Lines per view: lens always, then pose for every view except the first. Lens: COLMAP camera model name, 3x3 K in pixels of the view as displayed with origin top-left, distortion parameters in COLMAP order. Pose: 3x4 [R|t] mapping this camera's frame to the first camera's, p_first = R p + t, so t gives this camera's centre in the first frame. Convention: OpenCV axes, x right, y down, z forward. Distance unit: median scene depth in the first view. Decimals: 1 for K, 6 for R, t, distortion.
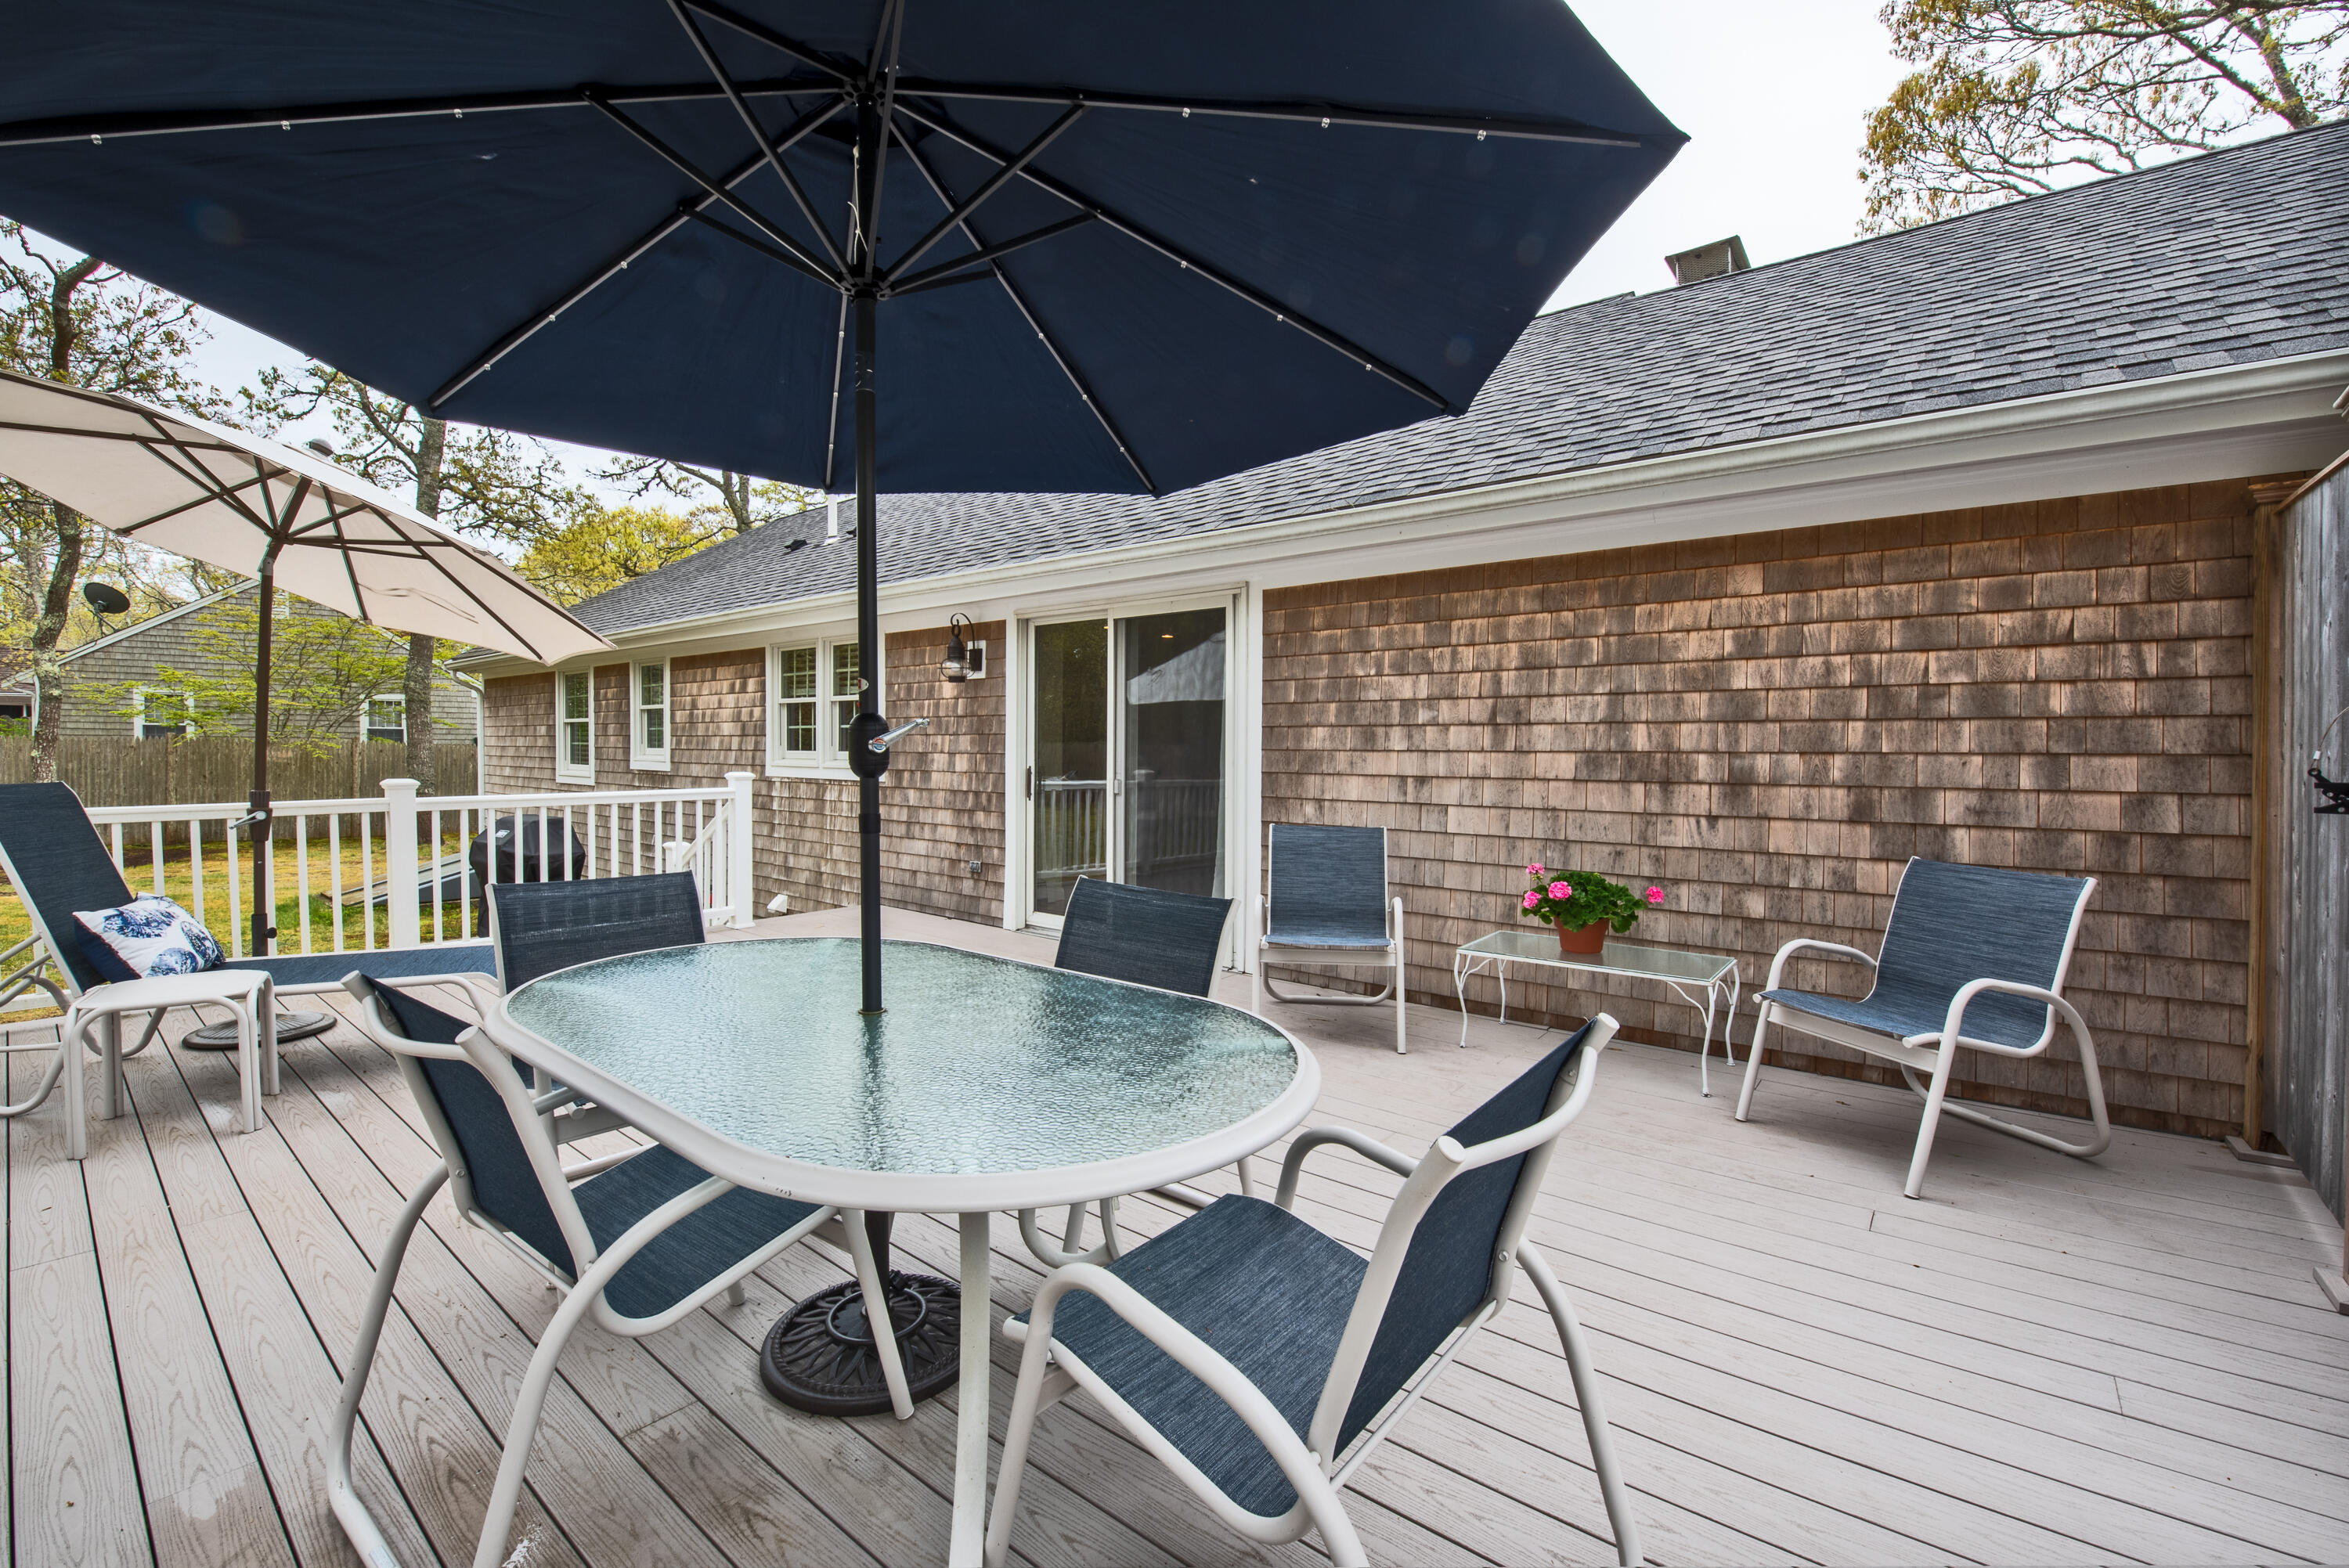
lens RADIAL K [[1028.2, 0, 1174.5], [0, 1028.2, 784.0], [0, 0, 1]] dist [0.000022, -0.000045]
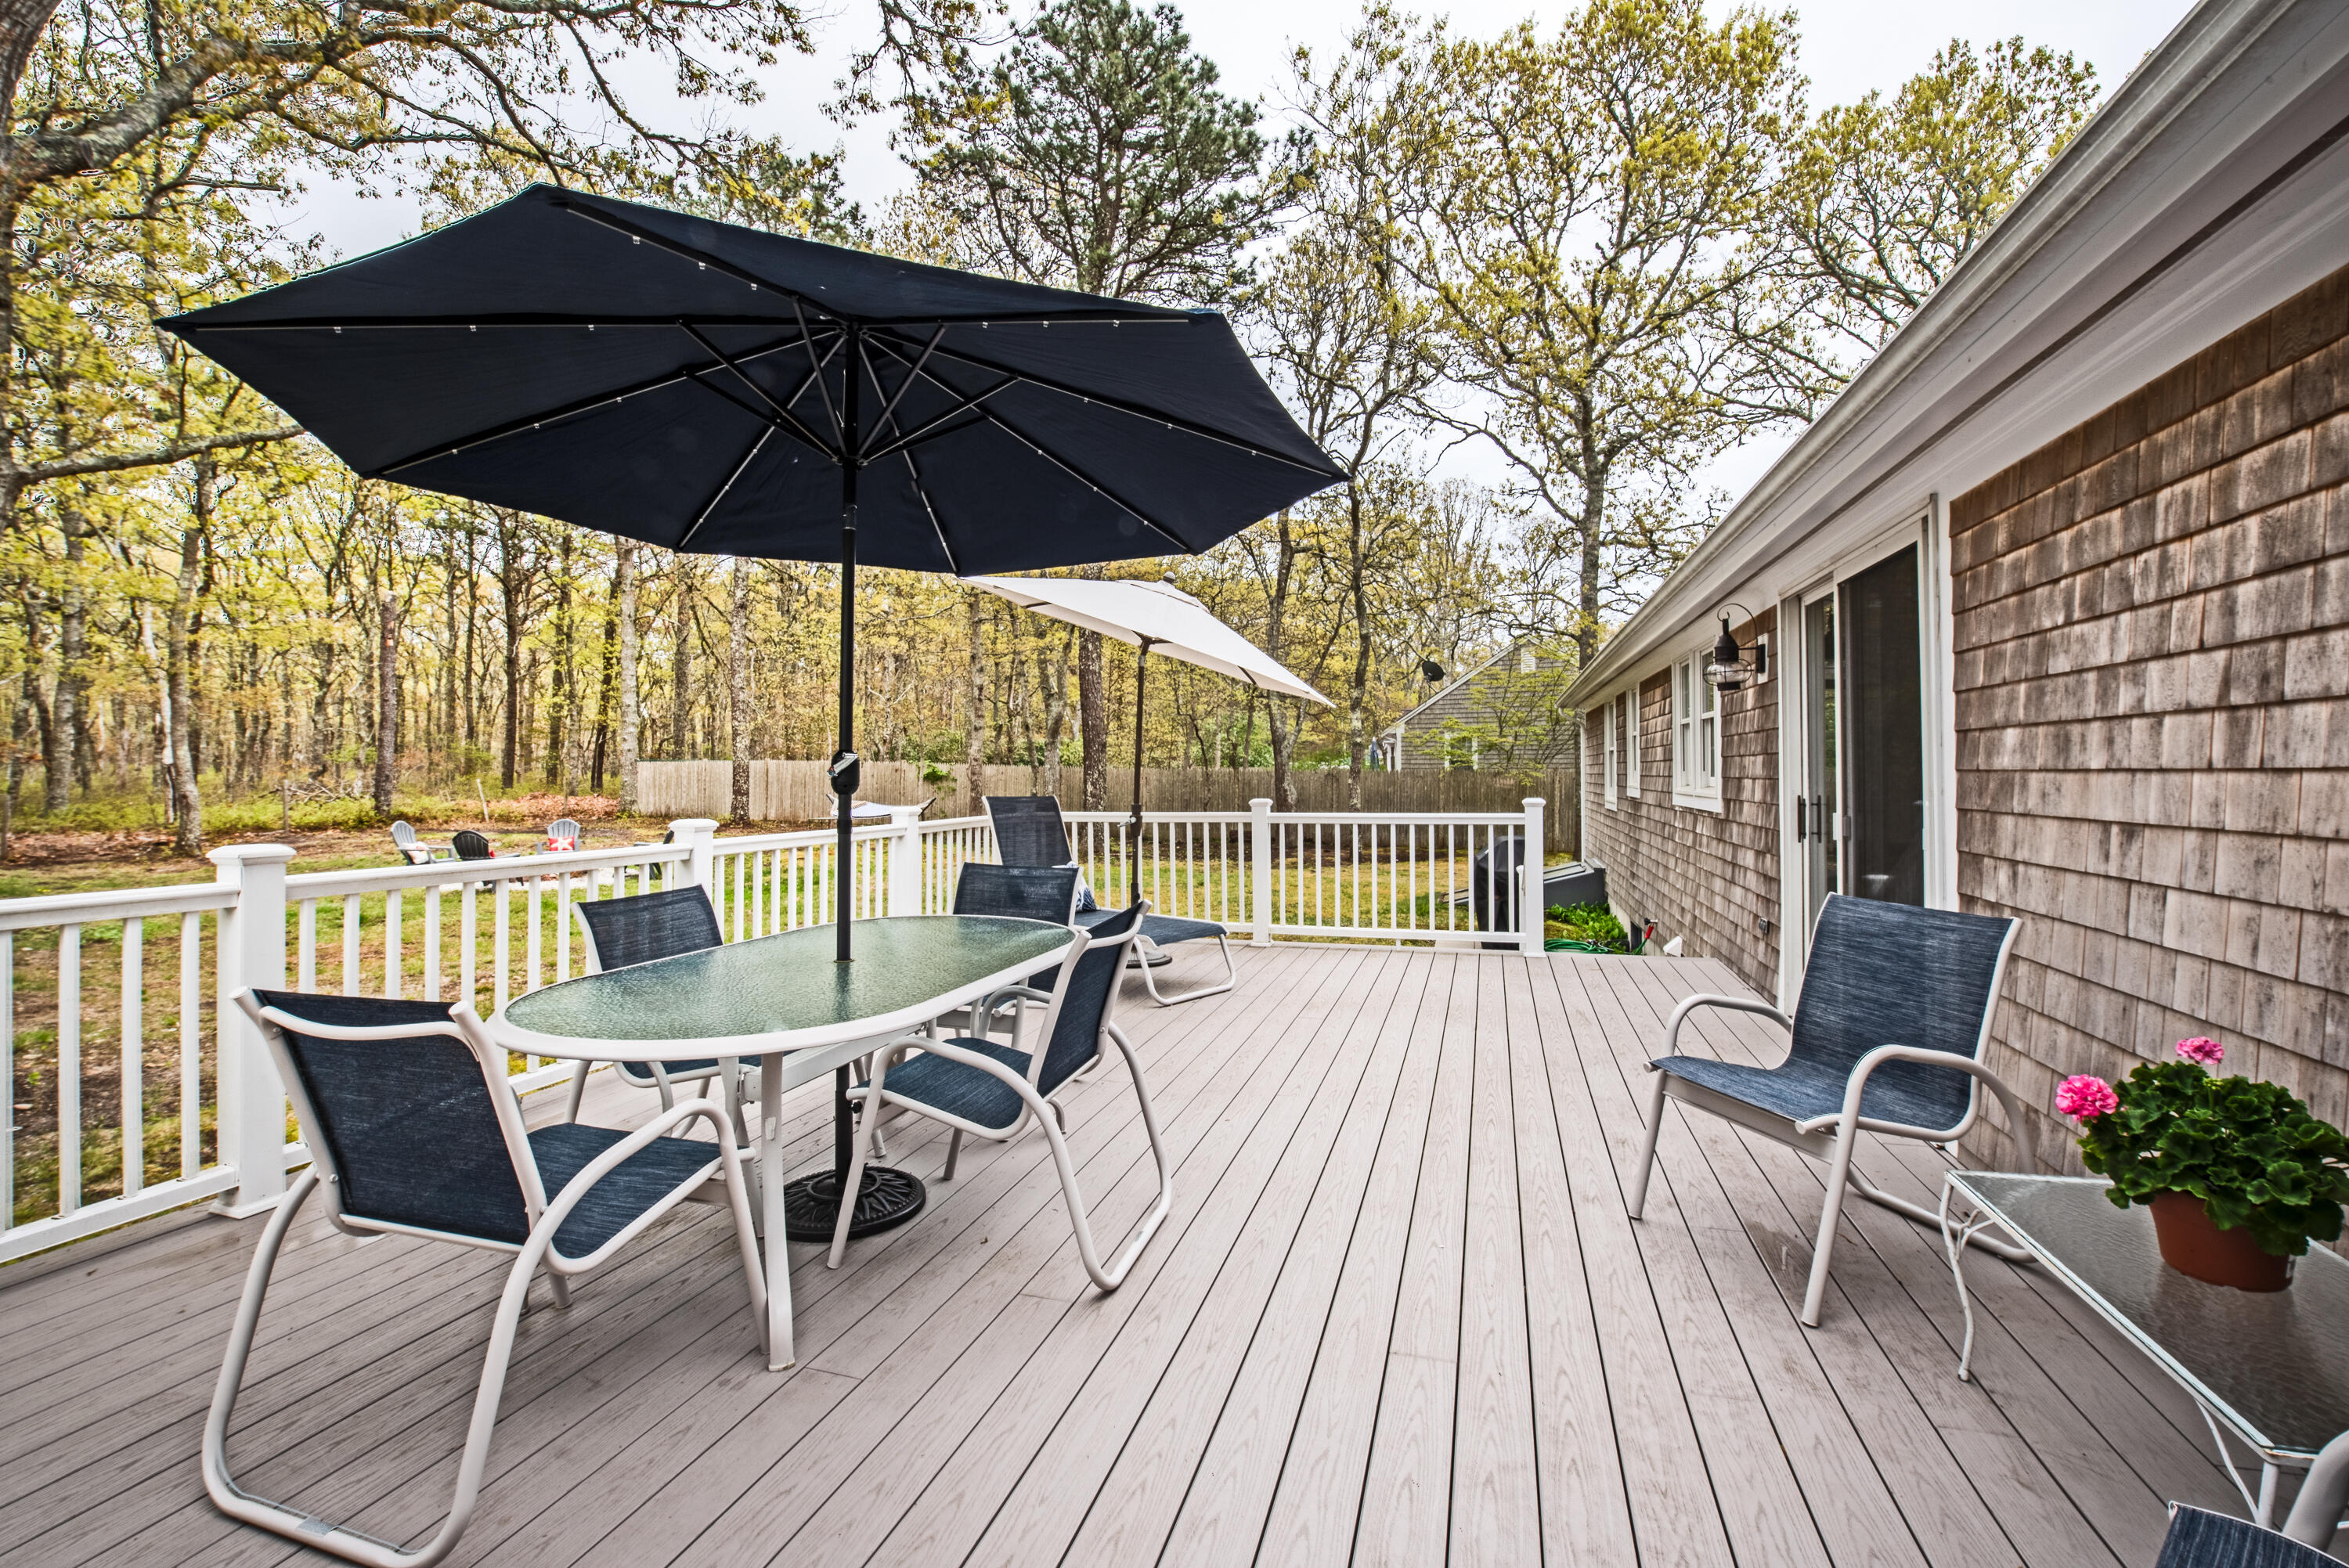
lens RADIAL K [[1035.8, 0, 1174.5], [0, 1035.8, 770.4], [0, 0, 1]] dist [-0.001880, -0.000328]
pose [[0.401623, -0.010657, -0.915743, 0.525798], [-0.023465, 0.999484, -0.021923, -0.011284], [0.915505, 0.030292, 0.401165, 0.409028]]
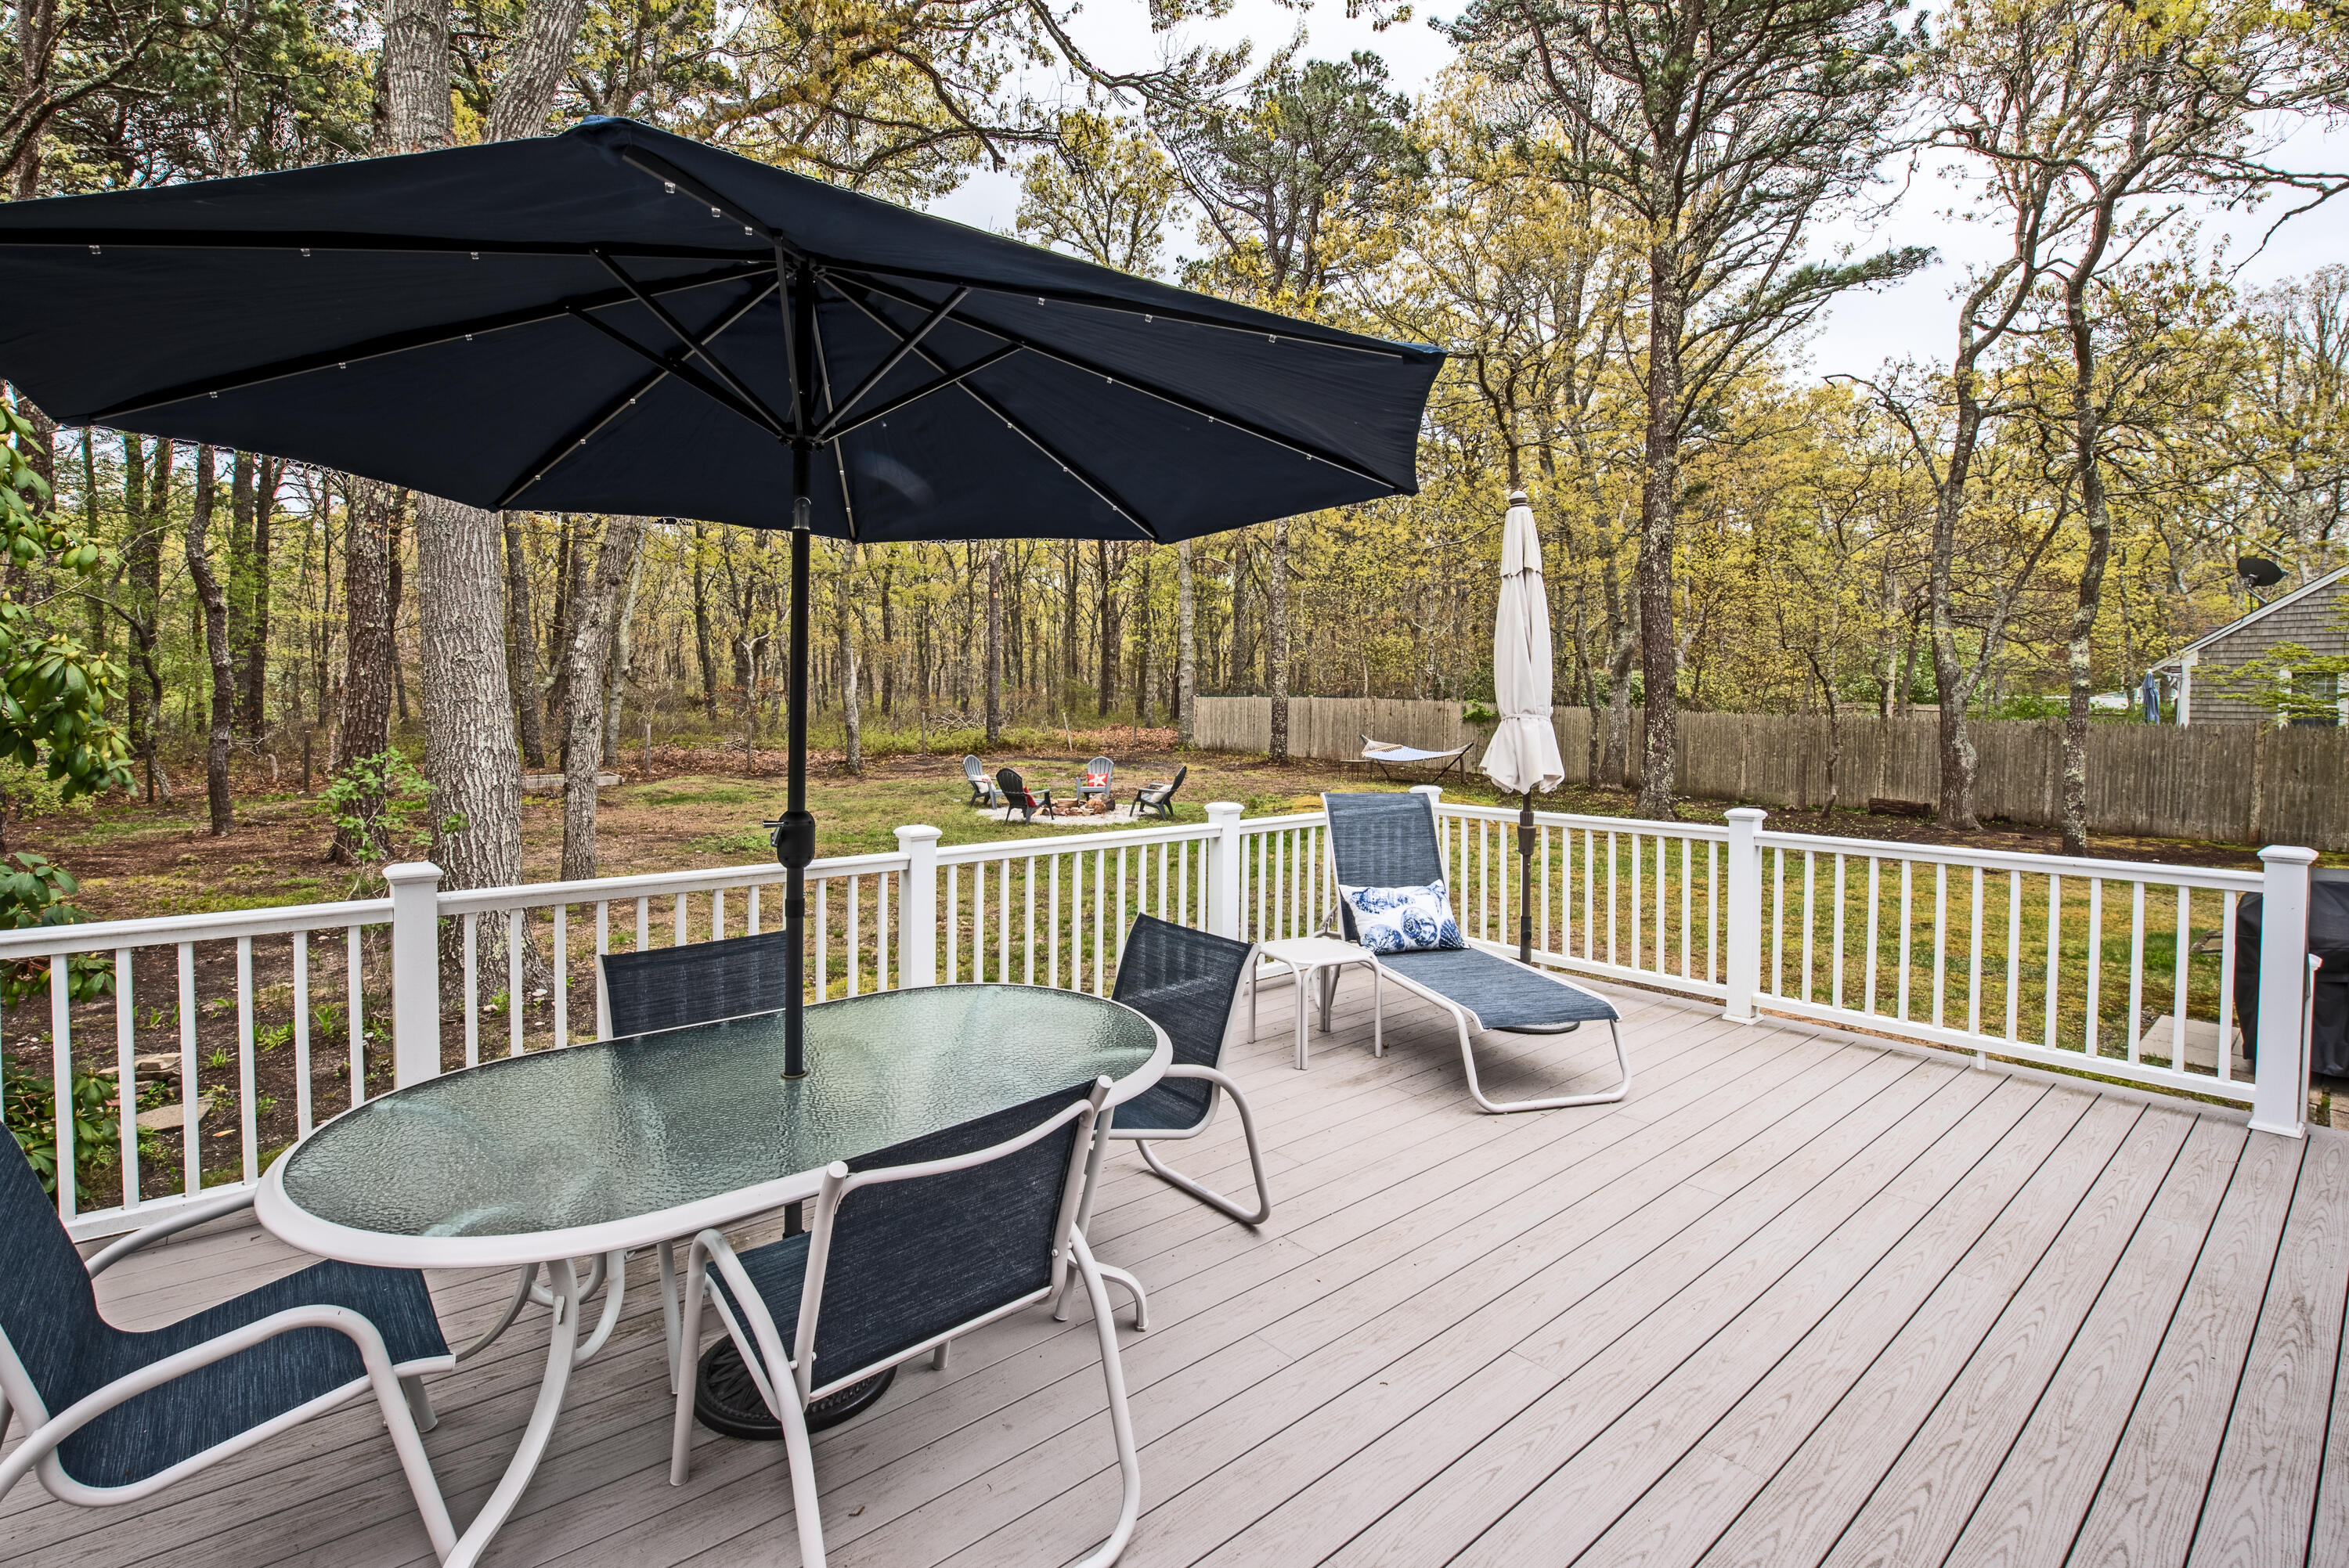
lens RADIAL K [[1080.1, 0, 1172.3], [0, 1080.1, 723.6], [0, 0, 1]] dist [-0.011509, 0.000084]
pose [[-0.166440, 0.021389, -0.985820, 0.333823], [-0.043536, 0.998630, 0.029017, -0.103213], [0.985090, 0.047748, -0.165280, 0.762843]]
